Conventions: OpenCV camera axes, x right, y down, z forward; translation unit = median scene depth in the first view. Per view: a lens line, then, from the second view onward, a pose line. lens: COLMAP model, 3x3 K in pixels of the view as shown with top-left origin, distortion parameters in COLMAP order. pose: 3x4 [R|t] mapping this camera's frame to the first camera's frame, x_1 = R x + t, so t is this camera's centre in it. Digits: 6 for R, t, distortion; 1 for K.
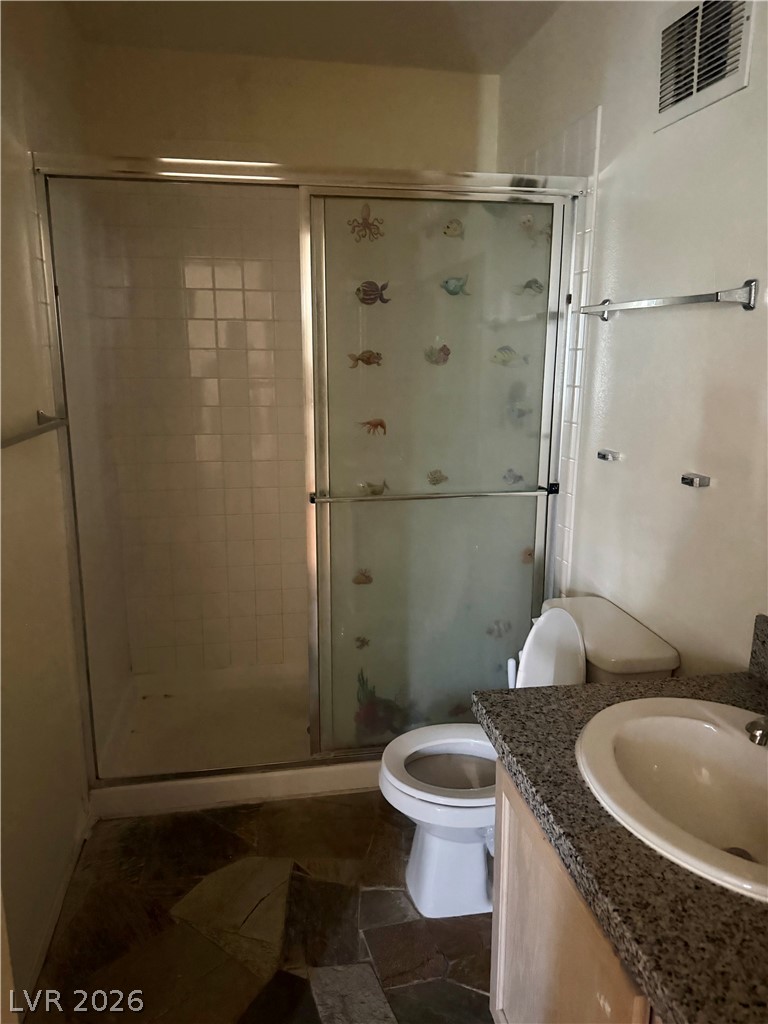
lens RADIAL K [[714.1, 0, 398.6], [0, 714.1, 510.7], [0, 0, 1]] dist [0.056957, -0.081580]
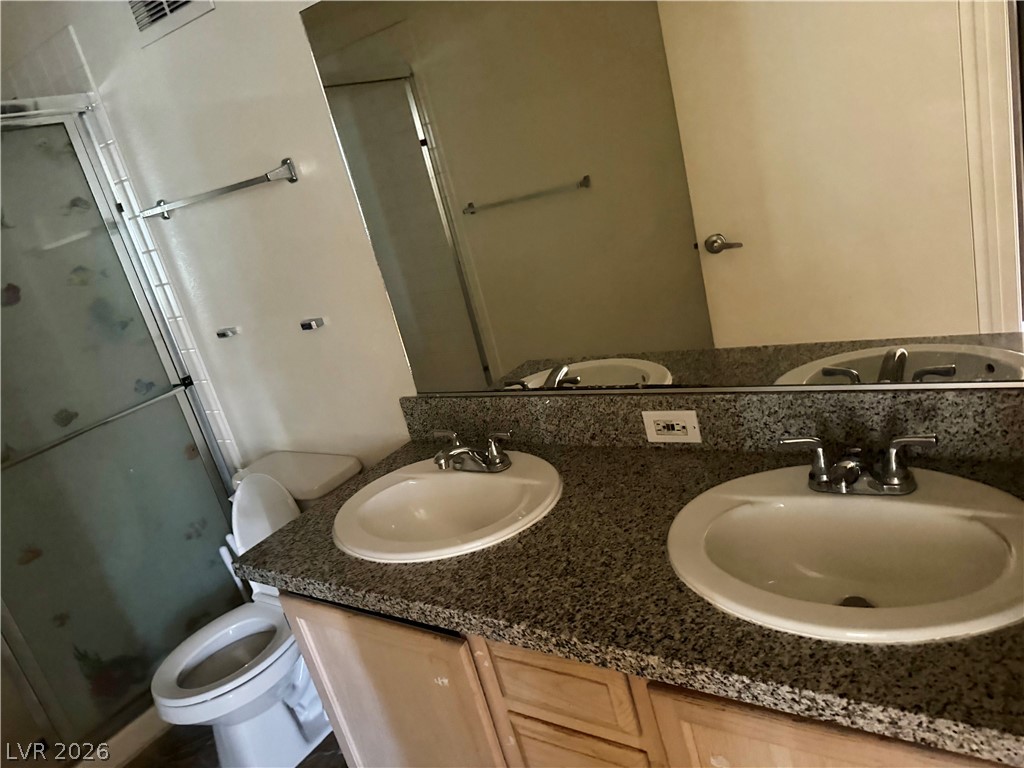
lens RADIAL K [[714.1, 0, 517.5], [0, 714.1, 392.4], [0, 0, 1]] dist [0.056957, -0.081580]
pose [[0.674116, -0.393743, 0.624927, -0.139855], [0.390517, 0.908139, 0.150930, 0.014712], [-0.626949, 0.142300, 0.765954, -0.123273]]
